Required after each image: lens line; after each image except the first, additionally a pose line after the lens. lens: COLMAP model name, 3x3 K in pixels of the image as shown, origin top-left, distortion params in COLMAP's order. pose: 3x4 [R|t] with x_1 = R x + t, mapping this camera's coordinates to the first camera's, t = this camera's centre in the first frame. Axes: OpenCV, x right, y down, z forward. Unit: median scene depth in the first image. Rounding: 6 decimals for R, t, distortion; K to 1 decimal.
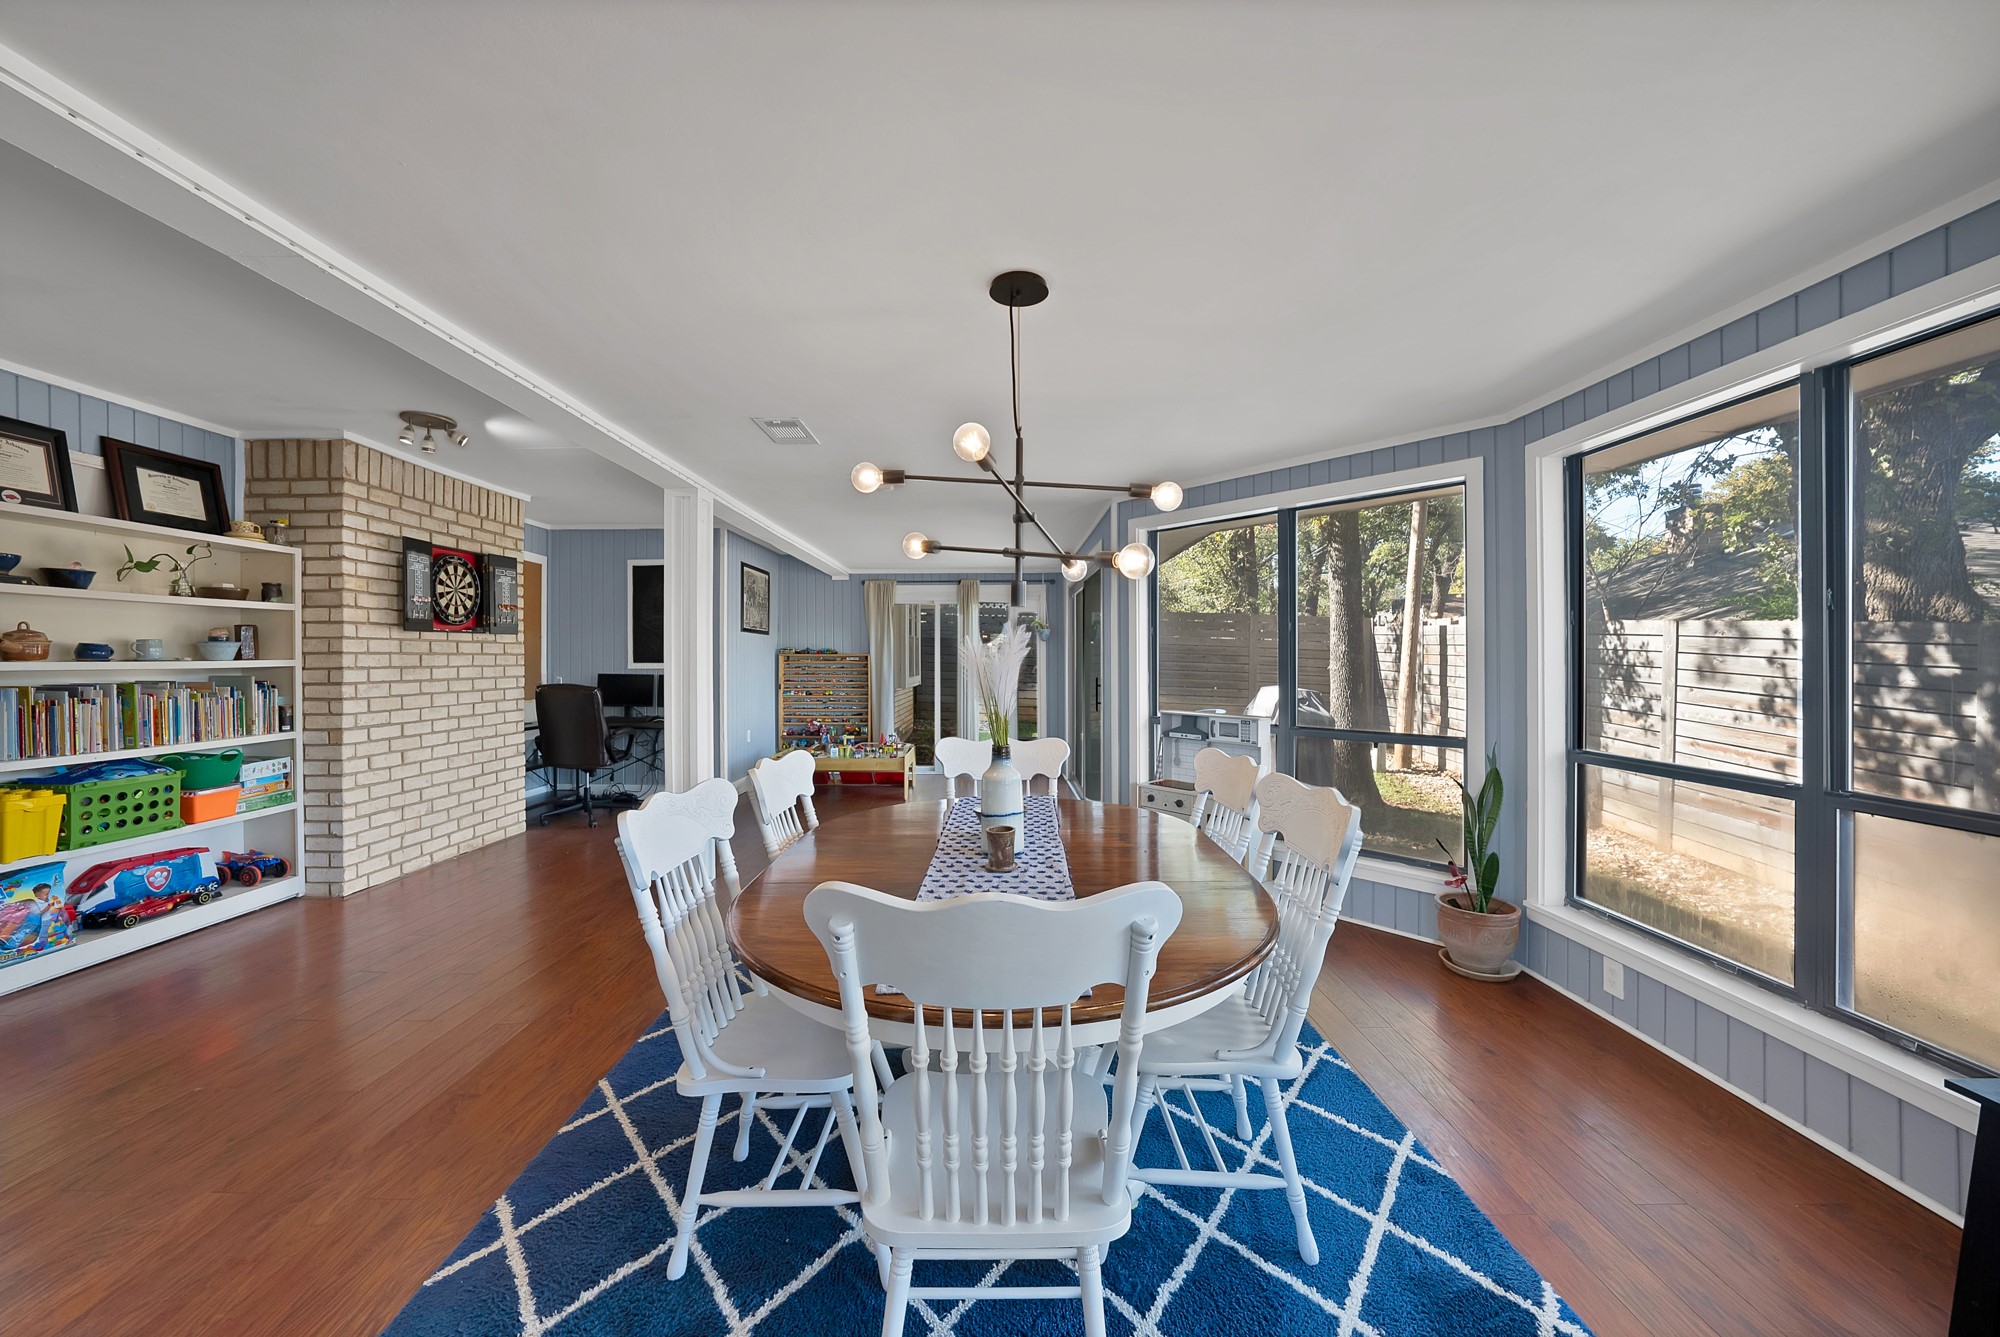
lens RADIAL K [[716.4, 0, 993.6], [0, 716.4, 660.8], [0, 0, 1]] dist [-0.026925, 0.004367]
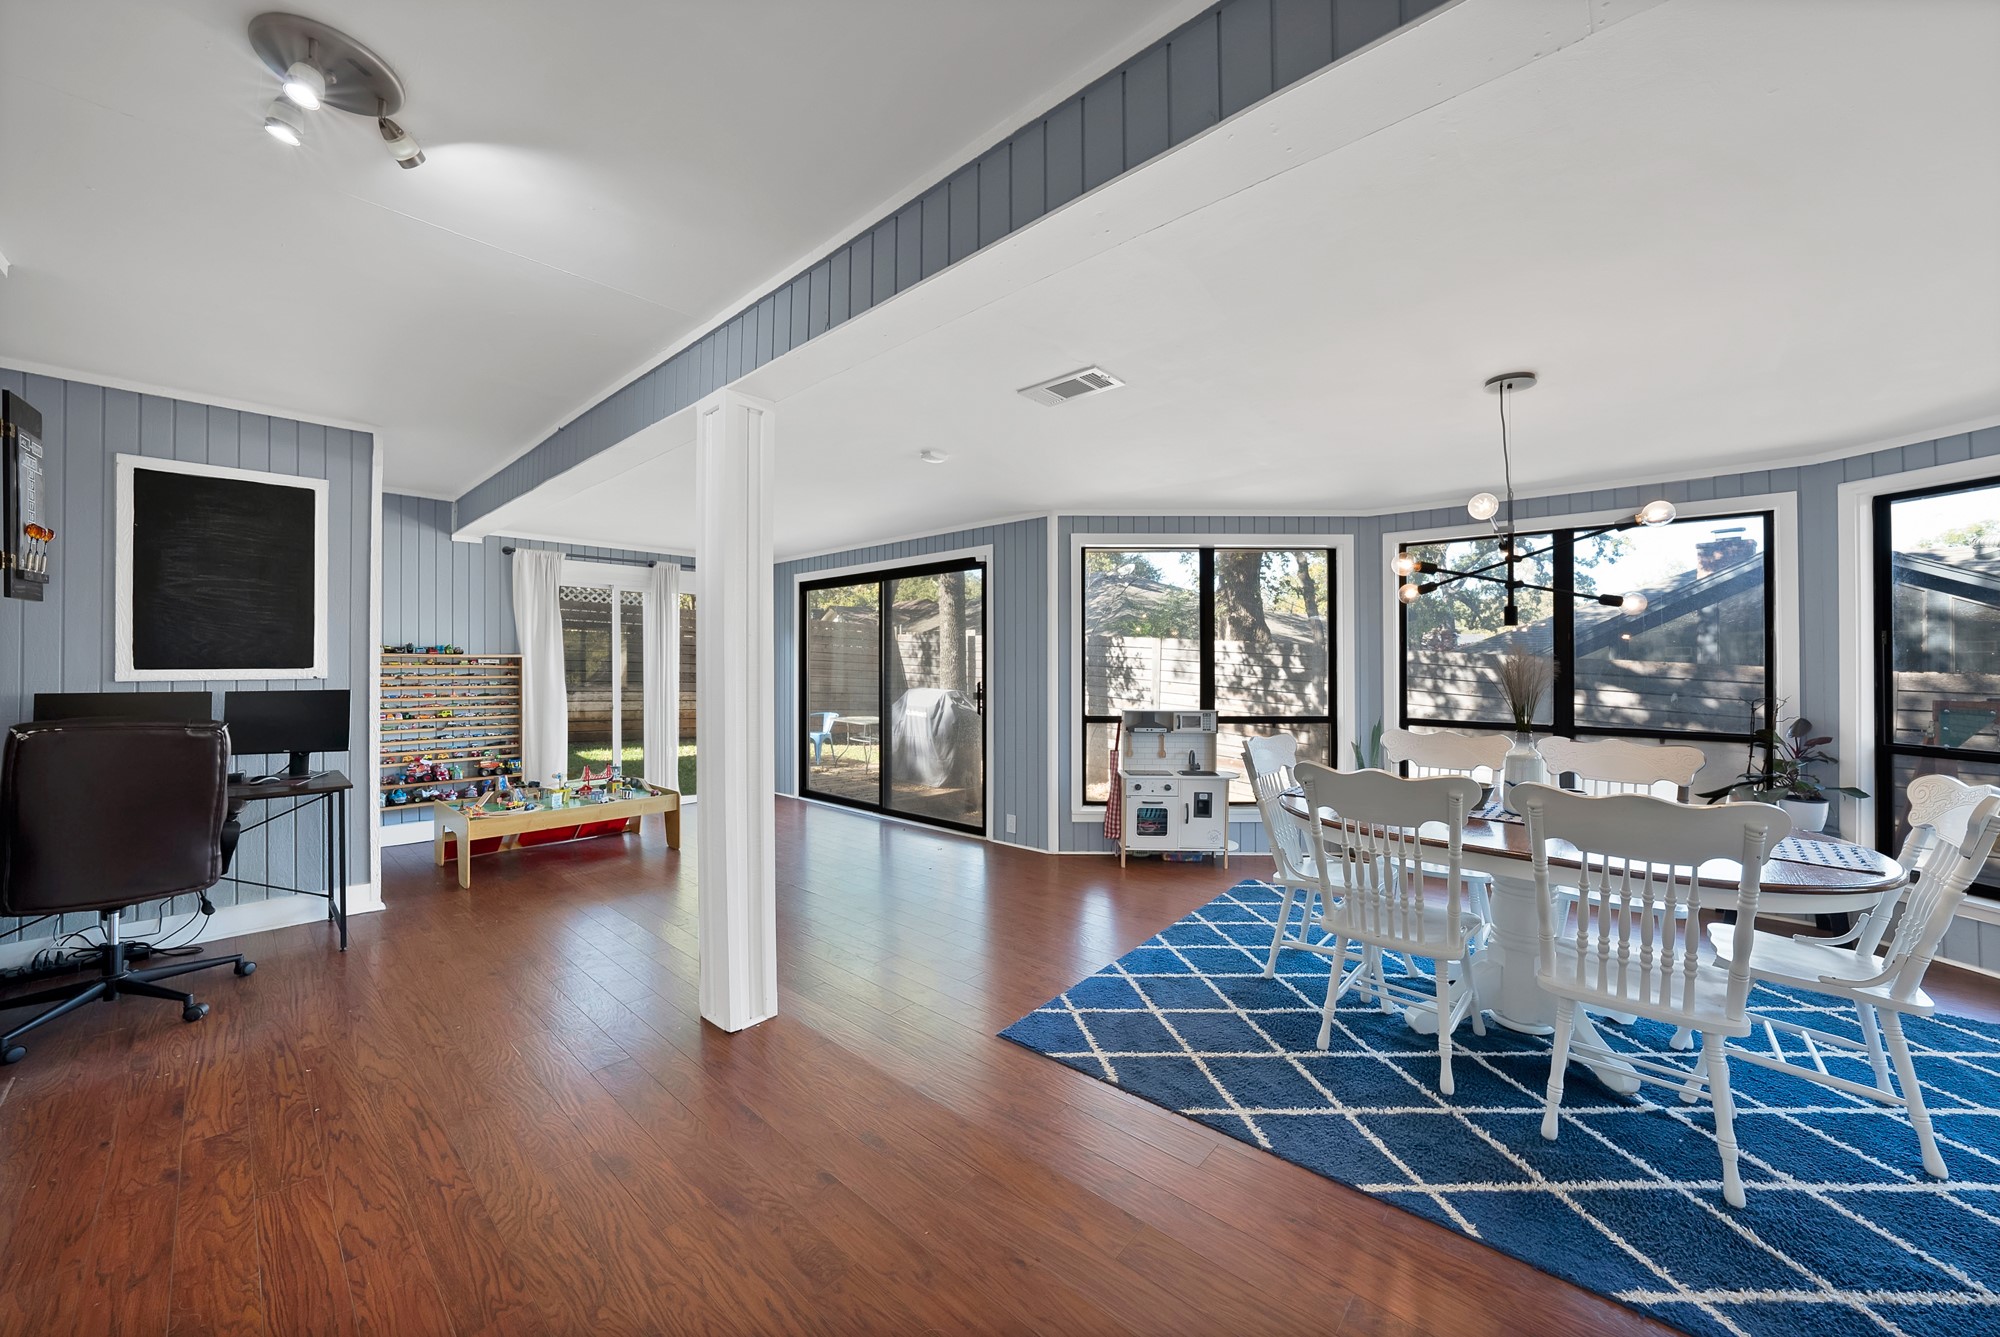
lens RADIAL K [[716.4, 0, 993.6], [0, 716.4, 667.4], [0, 0, 1]] dist [-0.026925, 0.004367]
pose [[0.672538, -0.002752, 0.740058, -0.793830], [-0.000339, 0.999992, 0.004027, -0.000434], [-0.740063, -0.002959, 0.672531, 0.429615]]
